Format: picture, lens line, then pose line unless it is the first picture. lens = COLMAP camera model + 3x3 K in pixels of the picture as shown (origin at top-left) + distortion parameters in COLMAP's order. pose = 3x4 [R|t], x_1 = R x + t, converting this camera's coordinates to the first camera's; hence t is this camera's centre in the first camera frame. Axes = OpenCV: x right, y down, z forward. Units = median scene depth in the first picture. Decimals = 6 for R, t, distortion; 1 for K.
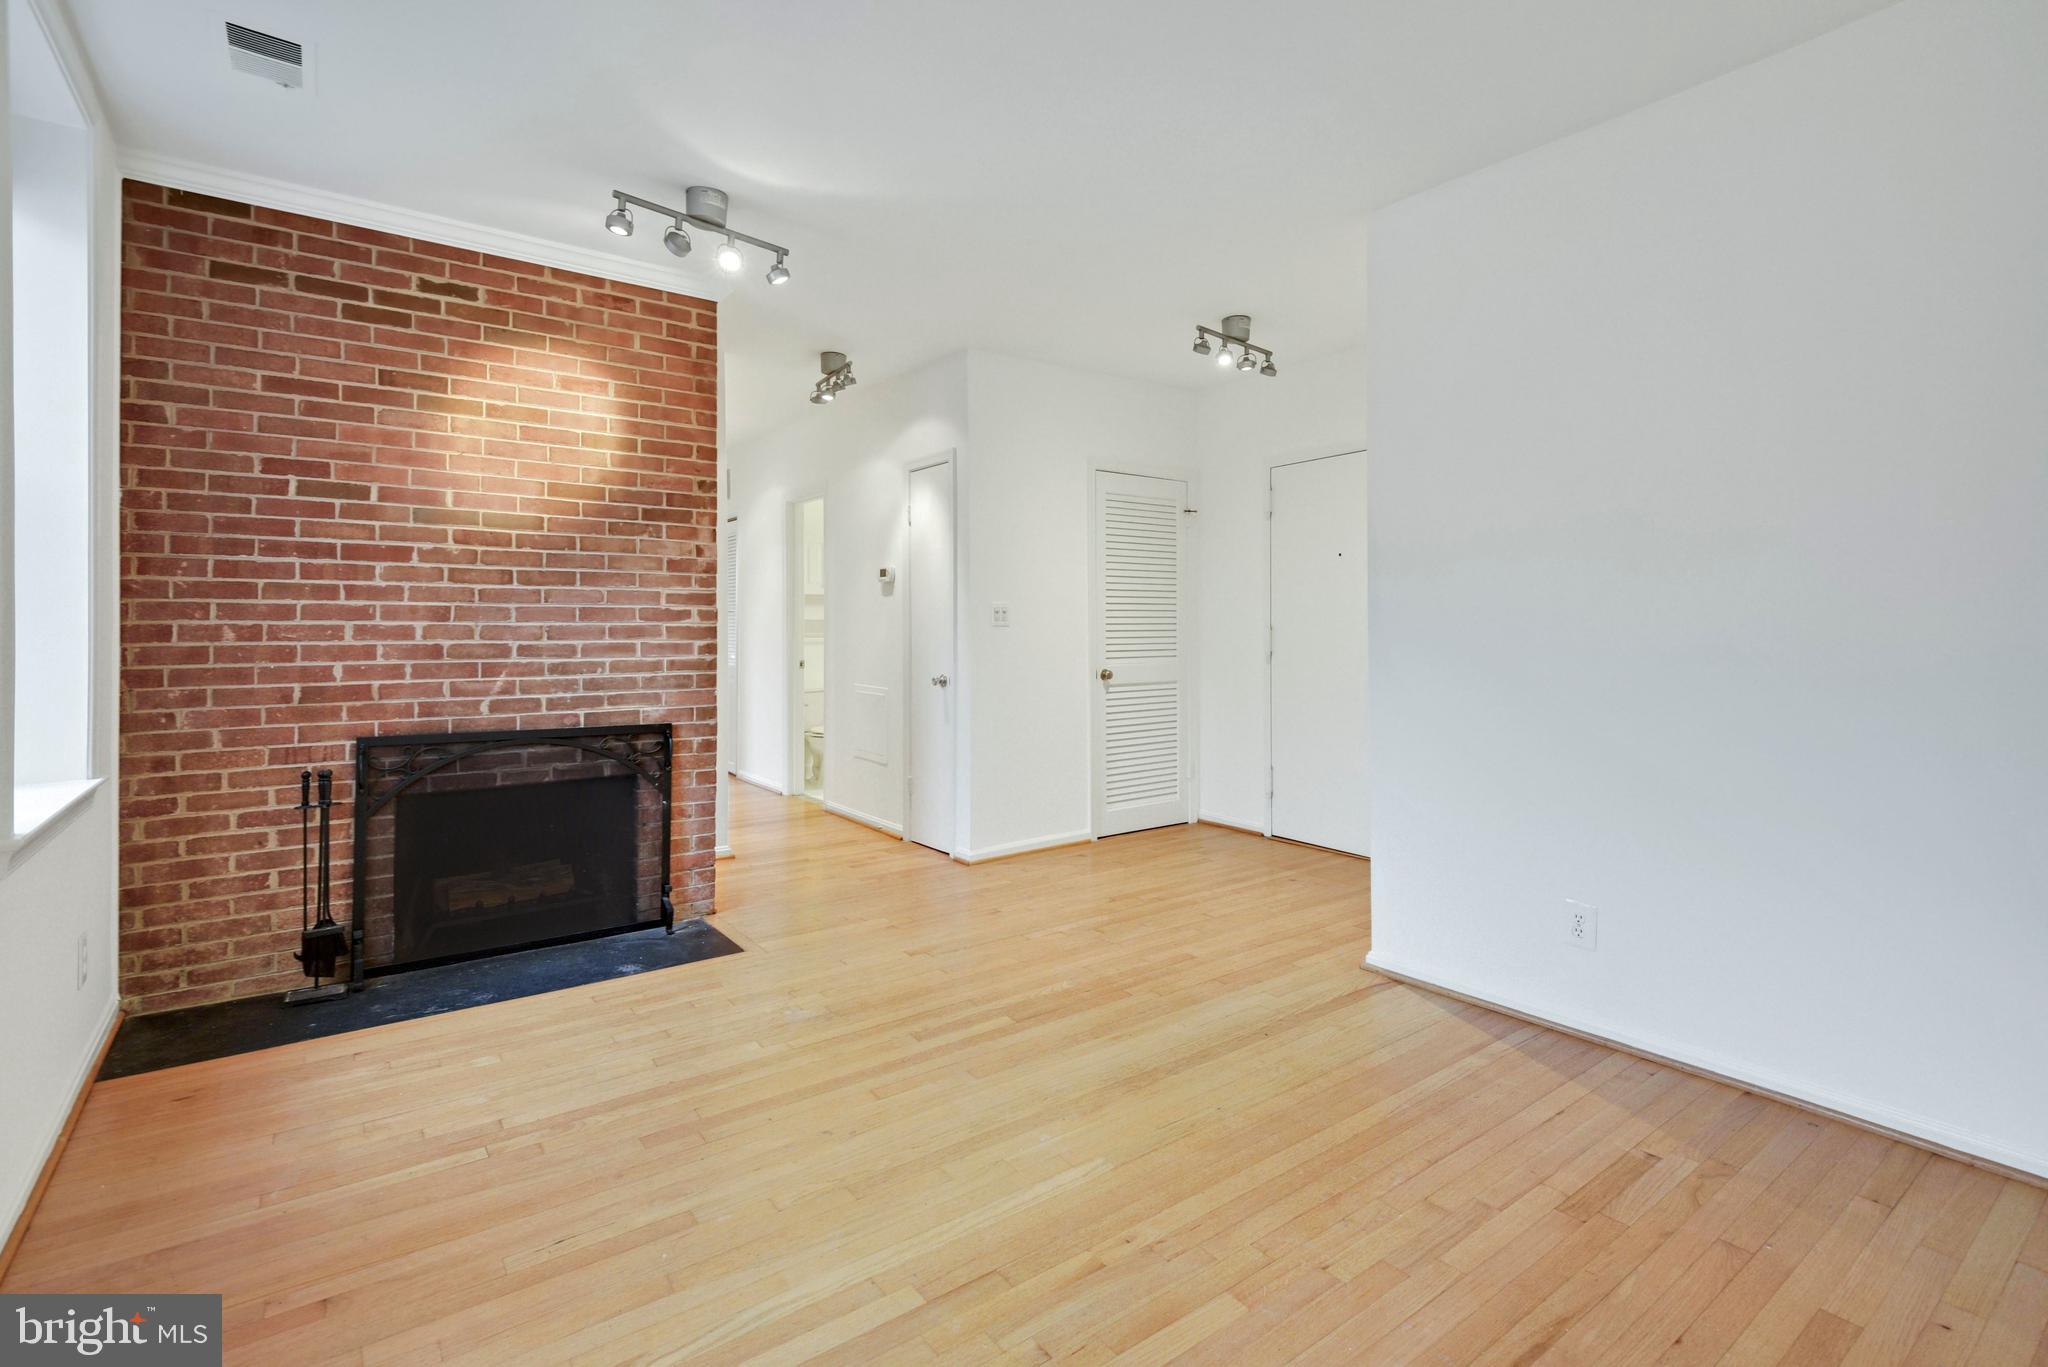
lens RADIAL K [[945.6, 0, 1053.8], [0, 945.6, 625.3], [0, 0, 1]] dist [0.016423, -0.004169]
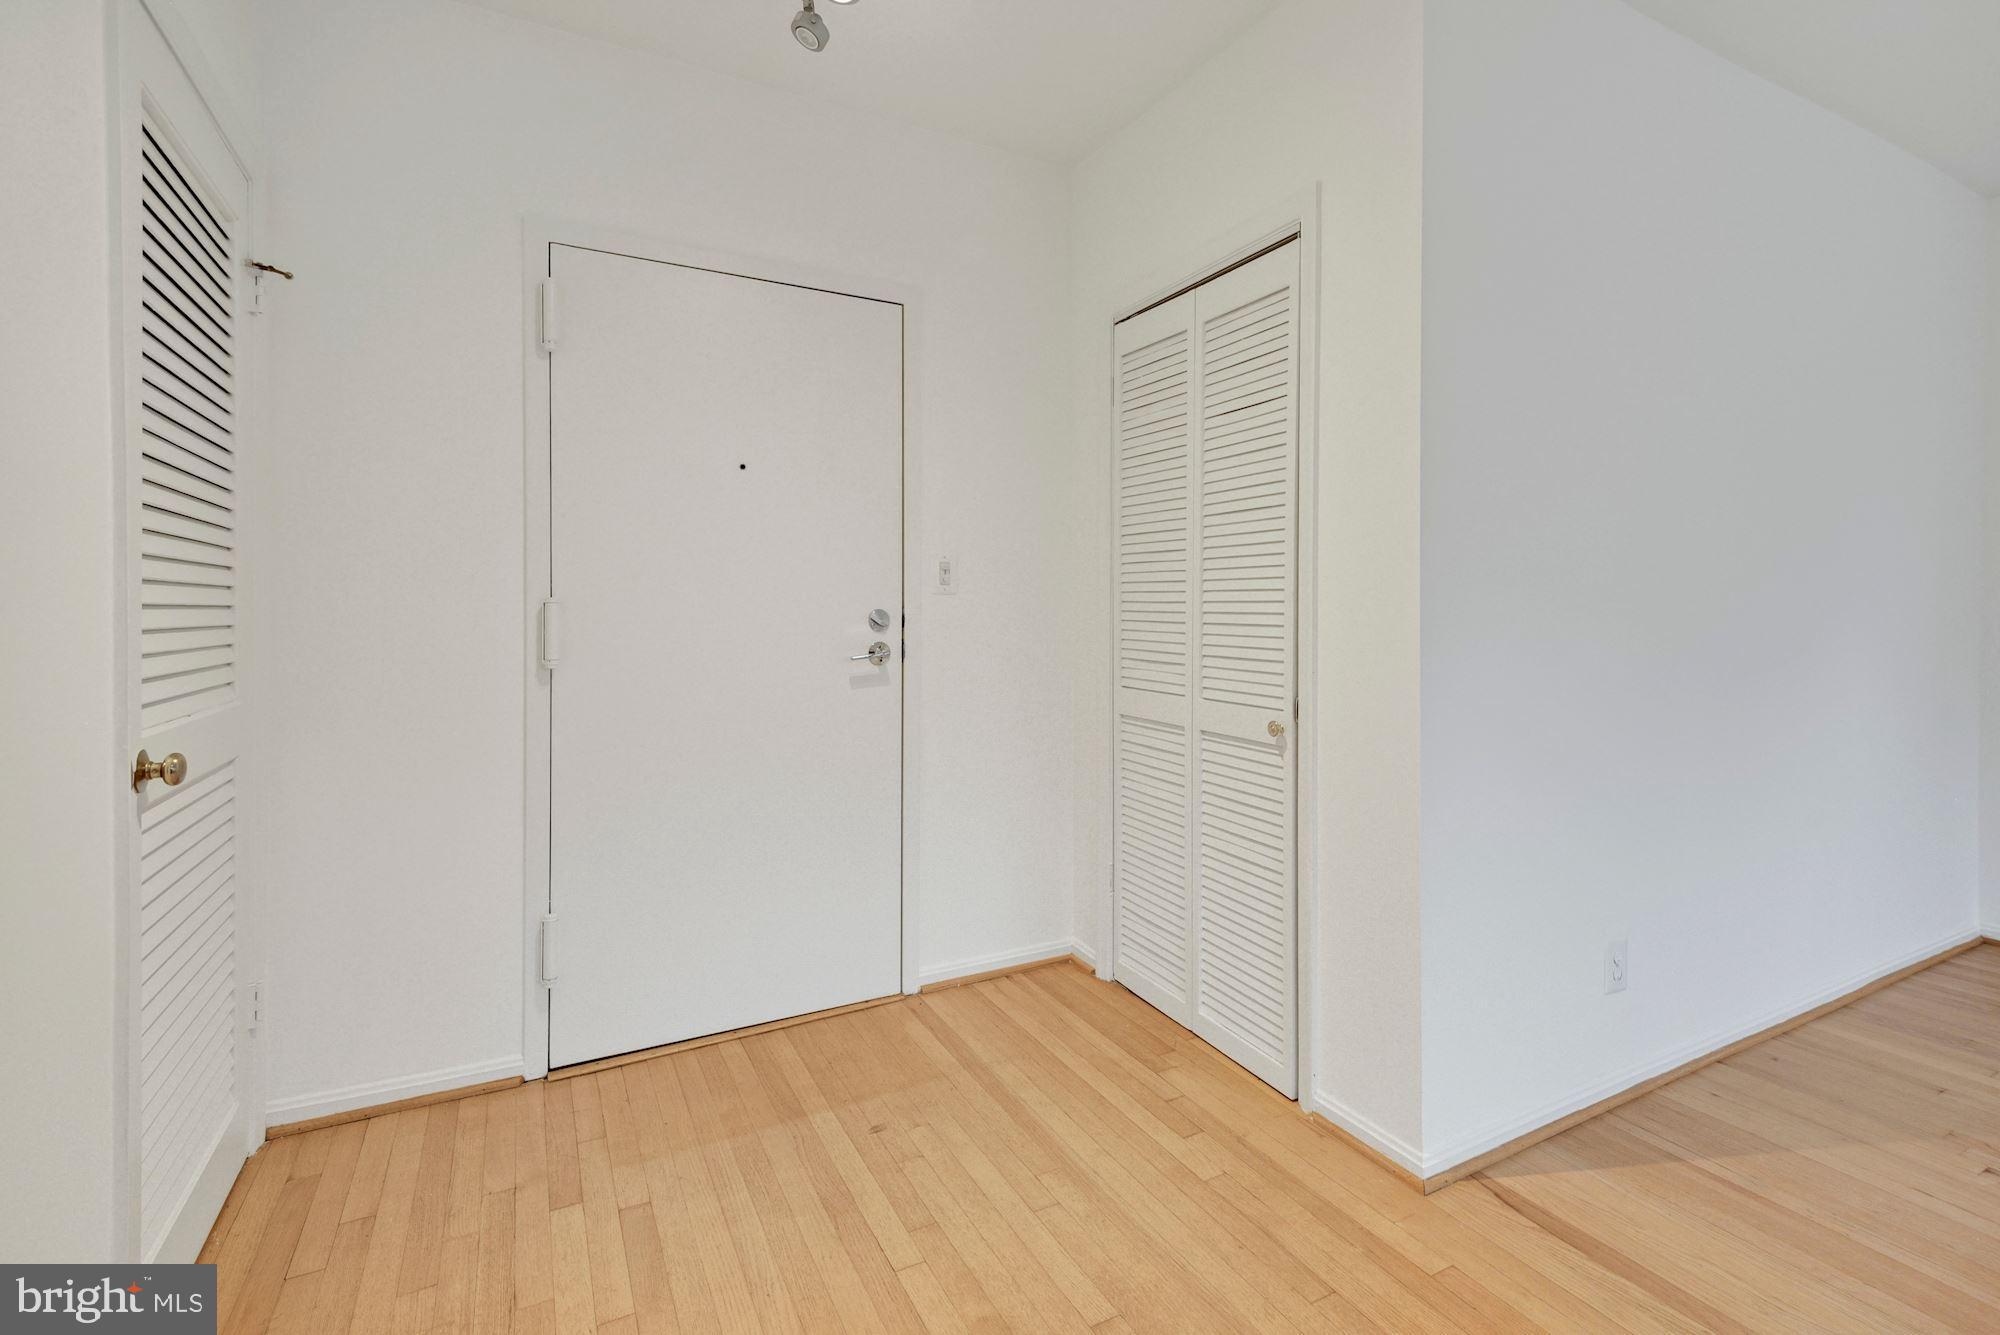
lens RADIAL K [[883.1, 0, 1019.3], [0, 883.1, 636.7], [0, 0, 1]] dist [0.008405, -0.009135]
pose [[0.173369, -0.022007, 0.984611, -0.269353], [-0.001654, 0.999742, 0.022636, 0.006752], [-0.984855, -0.005553, 0.173288, 1.251705]]
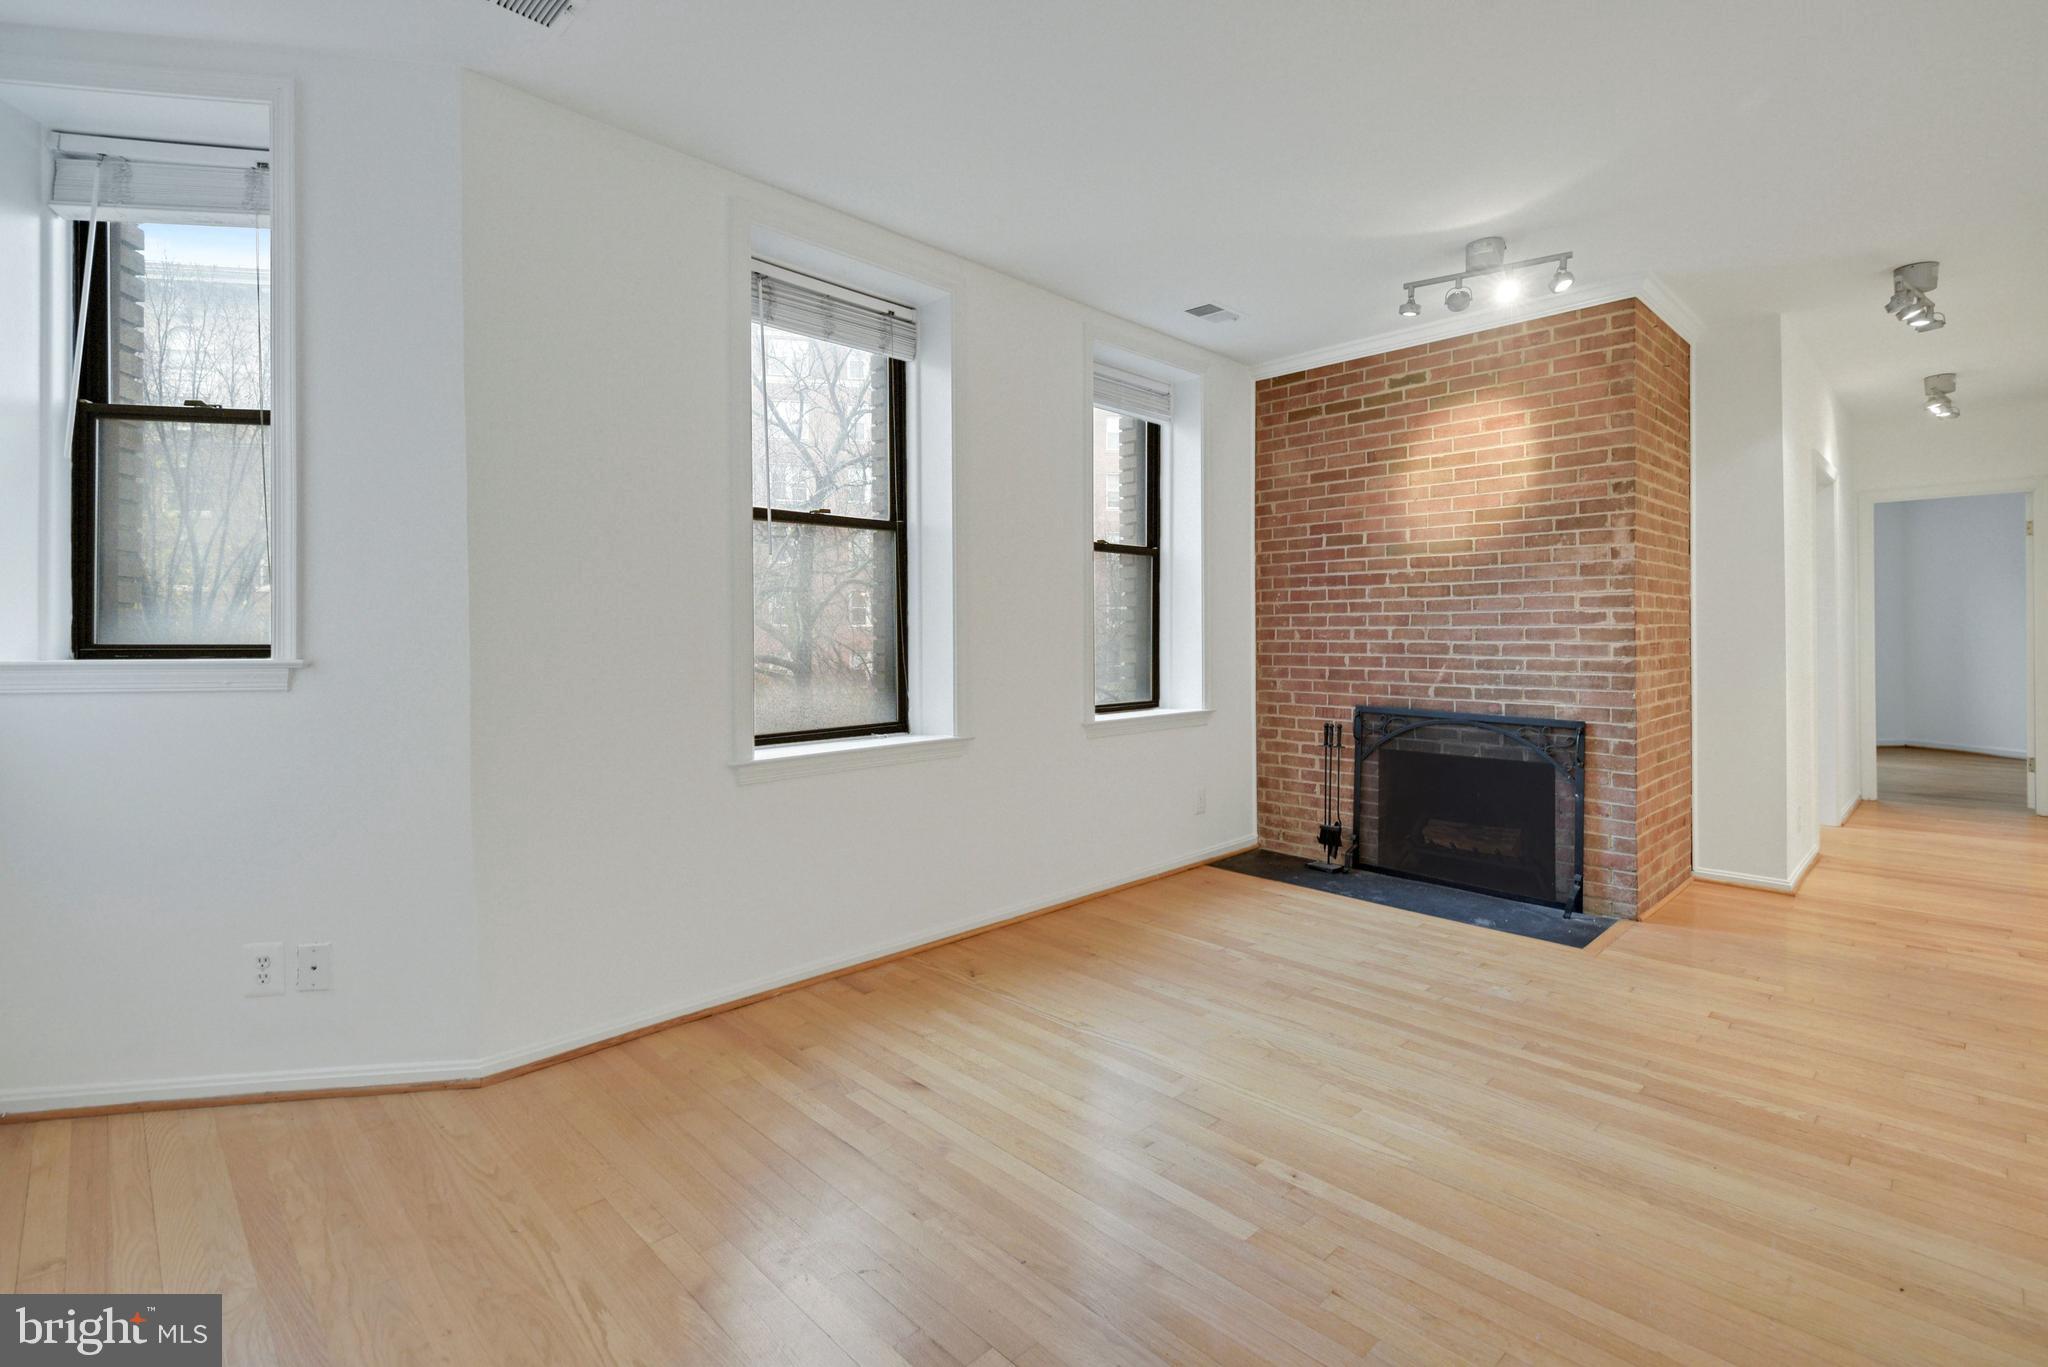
lens RADIAL K [[945.6, 0, 1041.9], [0, 945.6, 636.4], [0, 0, 1]] dist [0.016423, -0.004169]
pose [[0.135314, 0.004137, -0.990794, 0.688730], [0.007543, 0.999958, 0.005206, -0.000431], [0.990774, -0.008178, 0.135277, 0.332492]]
